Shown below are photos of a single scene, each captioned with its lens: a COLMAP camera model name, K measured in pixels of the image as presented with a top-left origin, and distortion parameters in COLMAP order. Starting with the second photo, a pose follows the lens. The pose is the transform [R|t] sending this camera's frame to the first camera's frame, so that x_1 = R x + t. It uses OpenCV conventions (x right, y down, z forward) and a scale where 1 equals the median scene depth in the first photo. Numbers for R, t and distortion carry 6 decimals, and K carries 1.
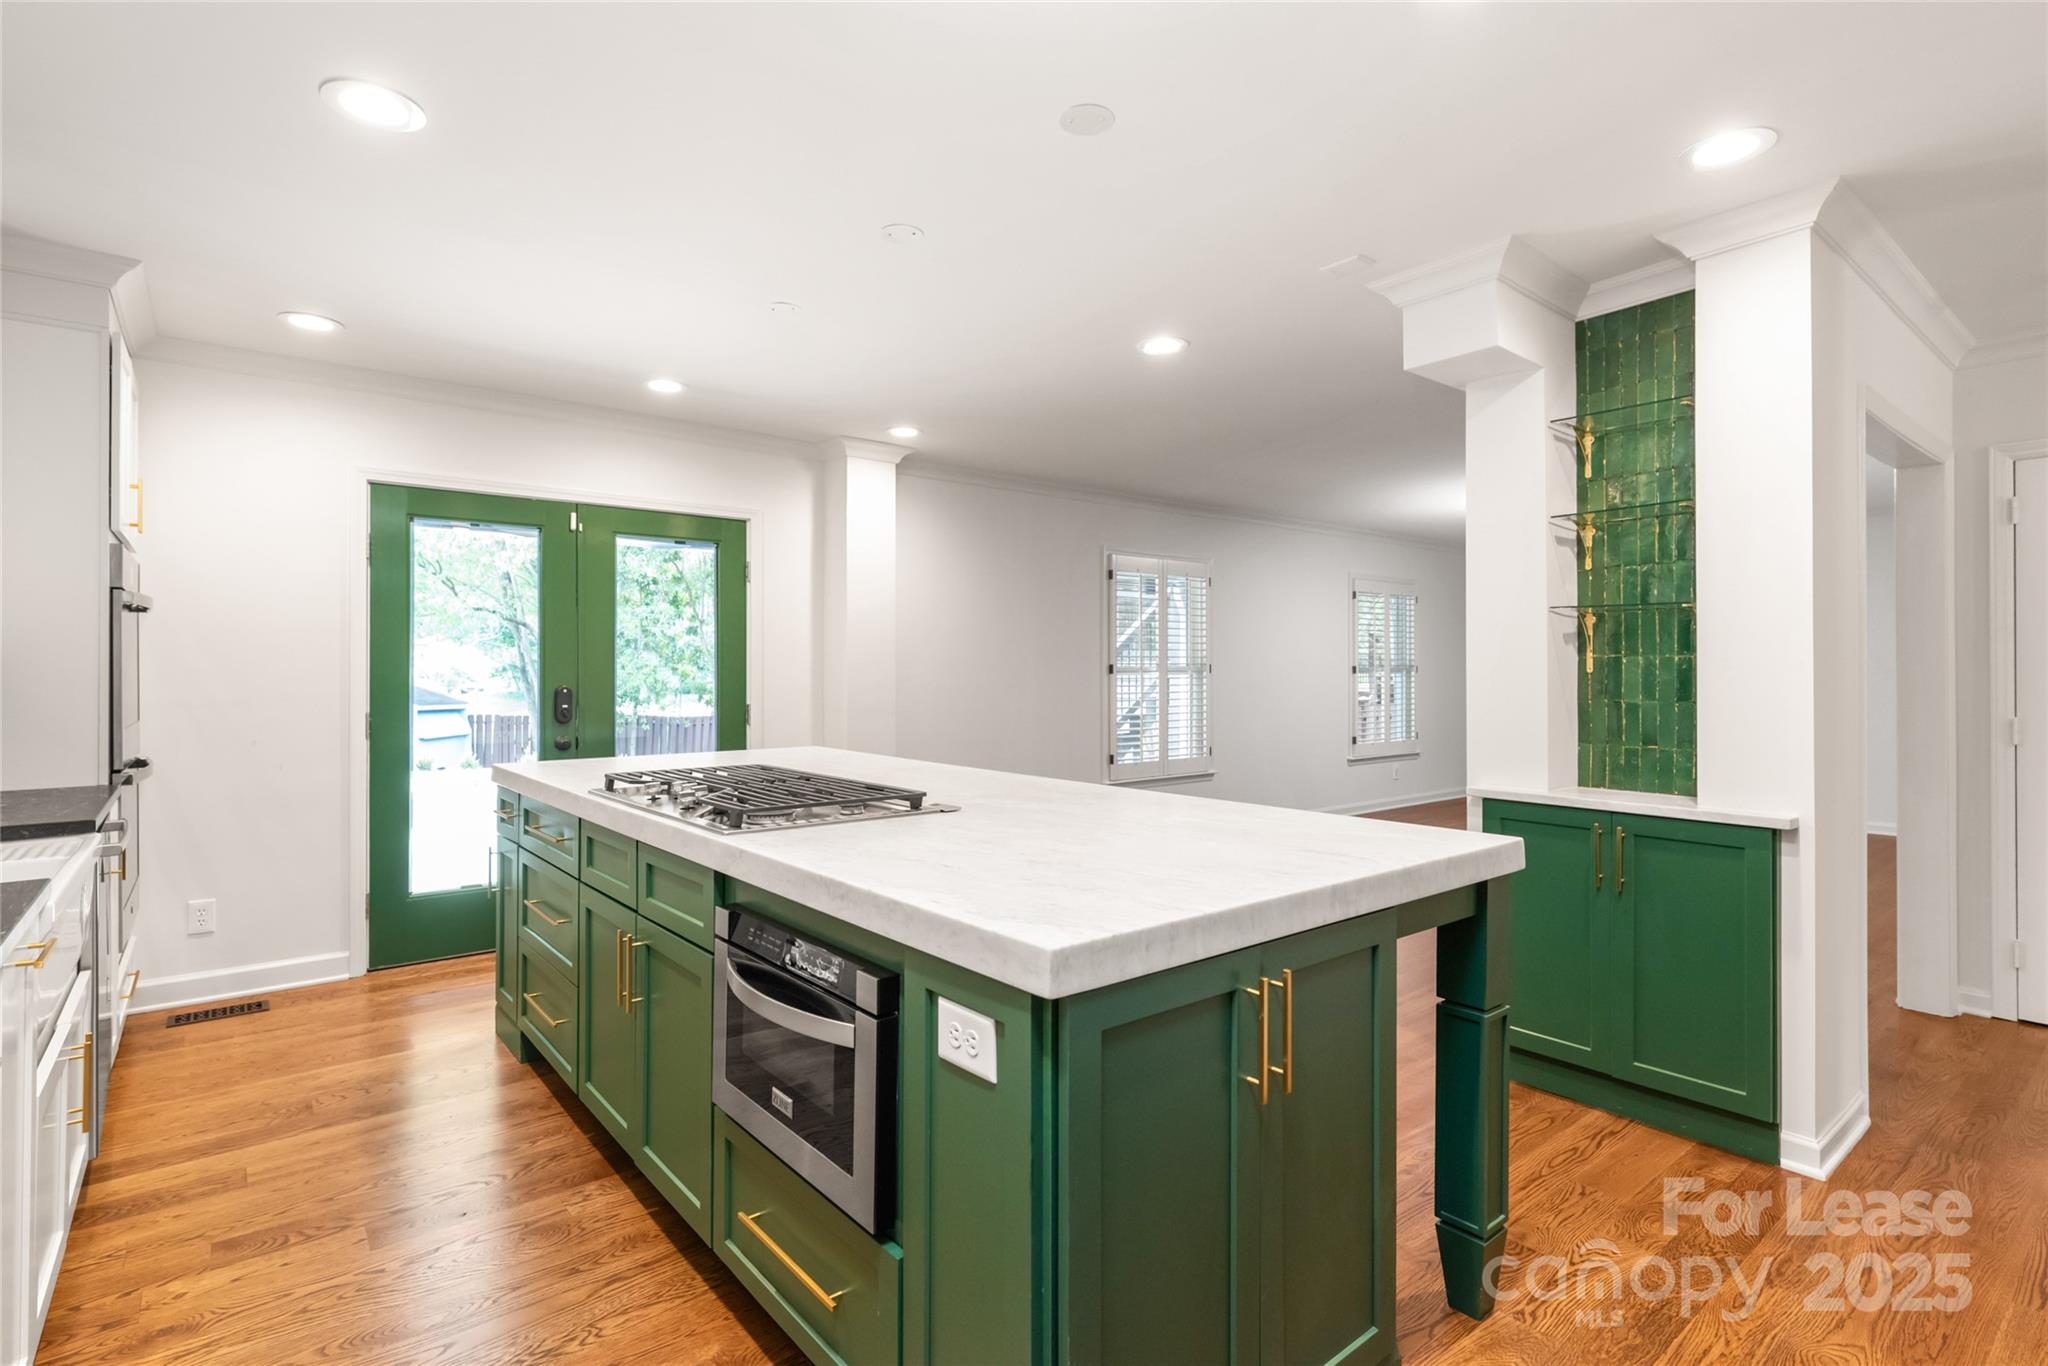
lens RADIAL K [[882.8, 0, 1031.6], [0, 882.8, 661.4], [0, 0, 1]] dist [-0.001445, -0.000448]
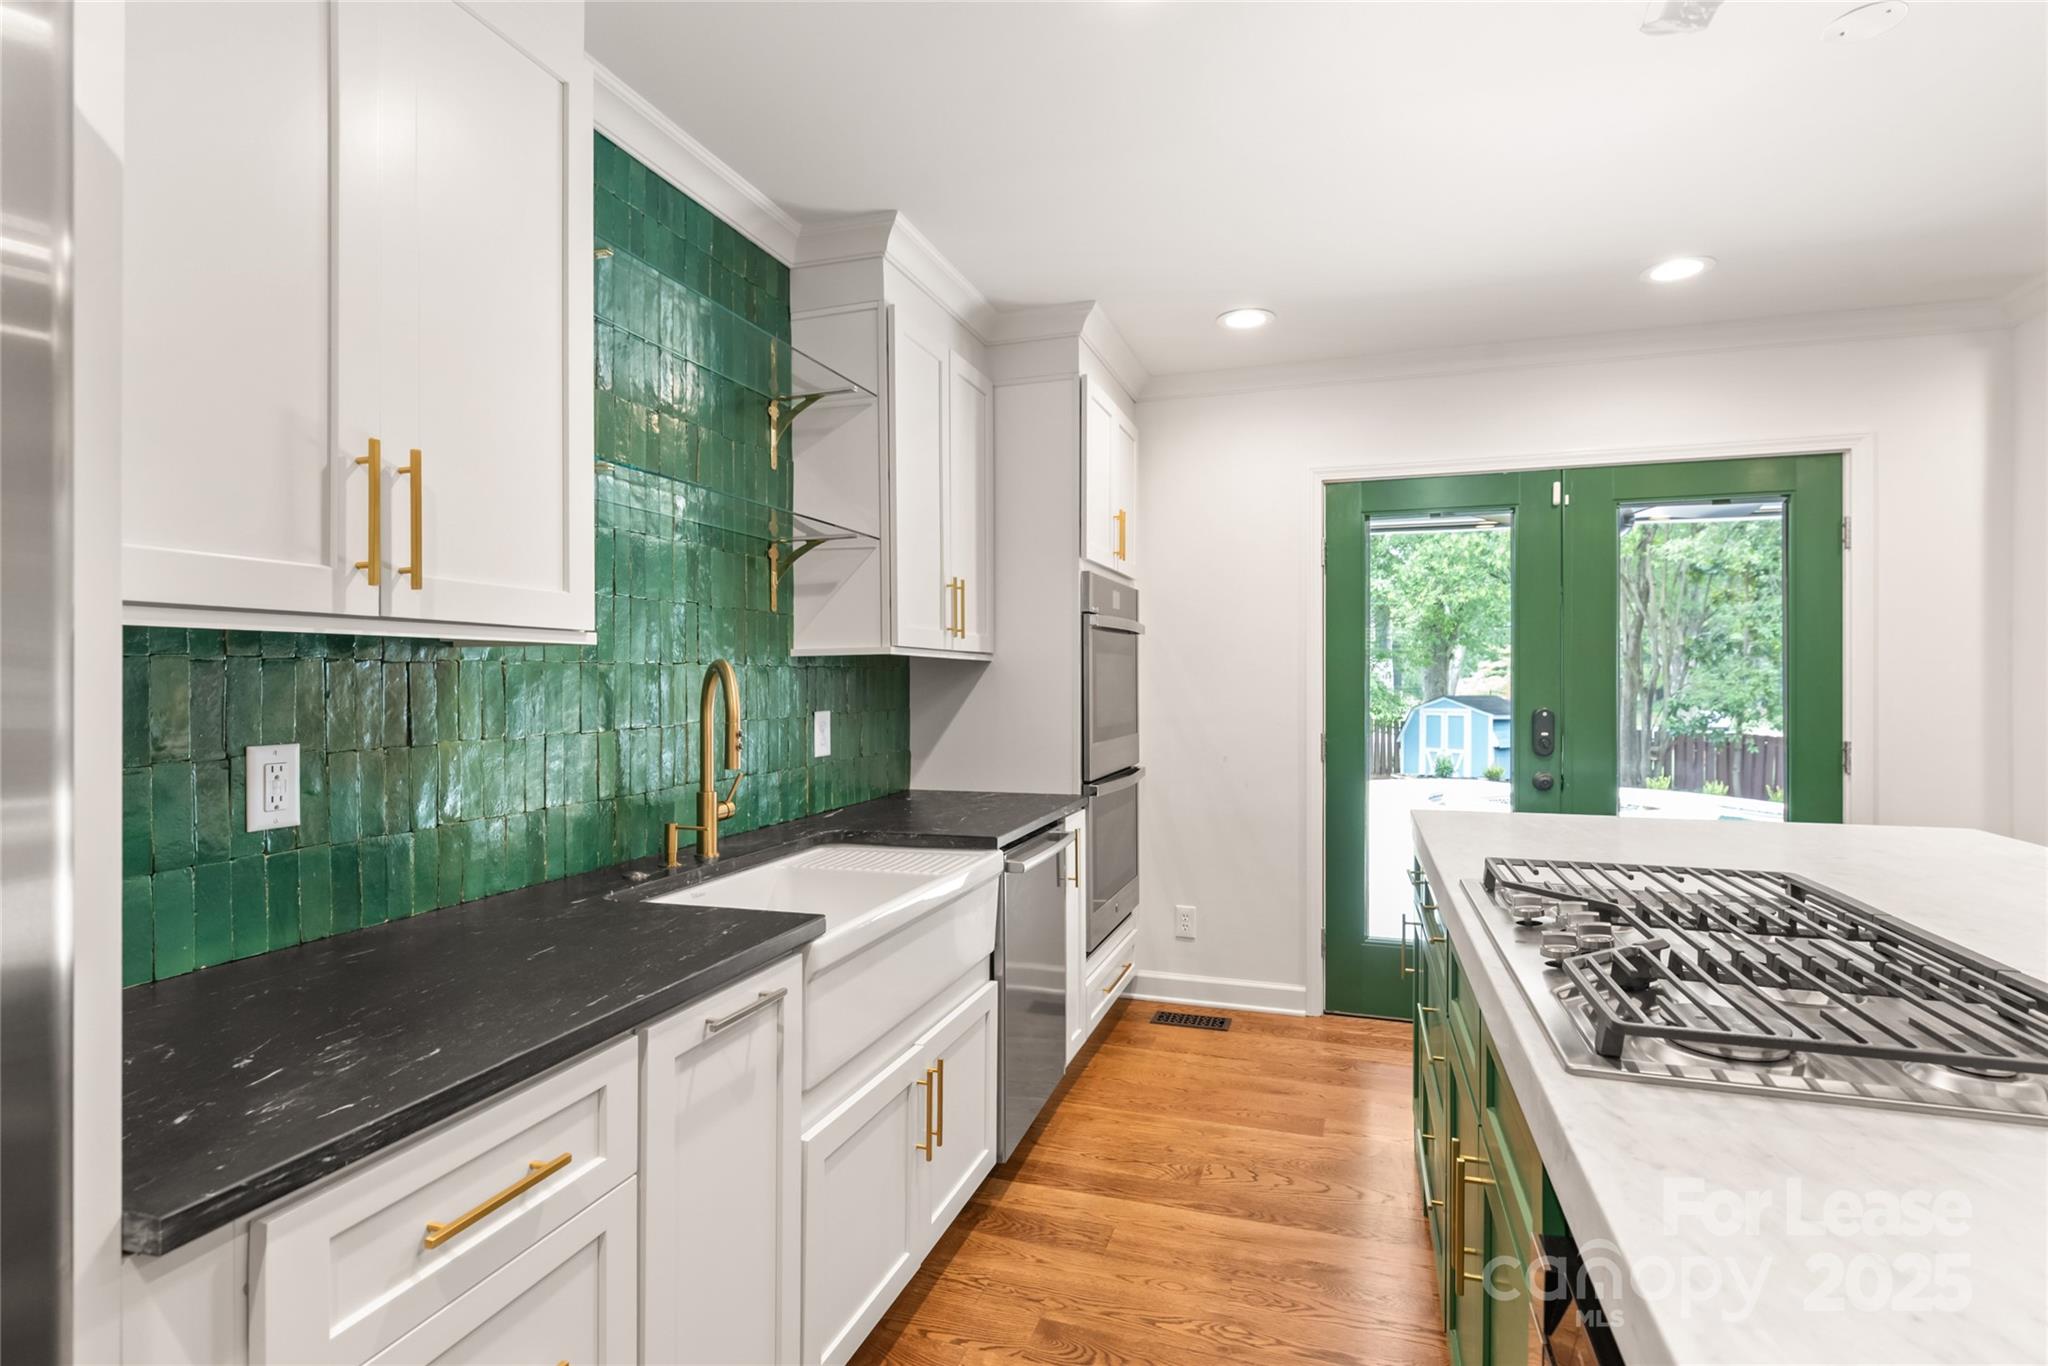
lens RADIAL K [[998.3, 0, 1024.0], [0, 998.3, 683.0], [0, 0, 1]] dist [-0.000032, -0.000096]
pose [[0.518705, 0.002689, -0.854949, -0.025867], [0.006810, 0.999950, 0.007277, -0.005040], [0.854926, -0.009597, 0.518661, 0.226851]]
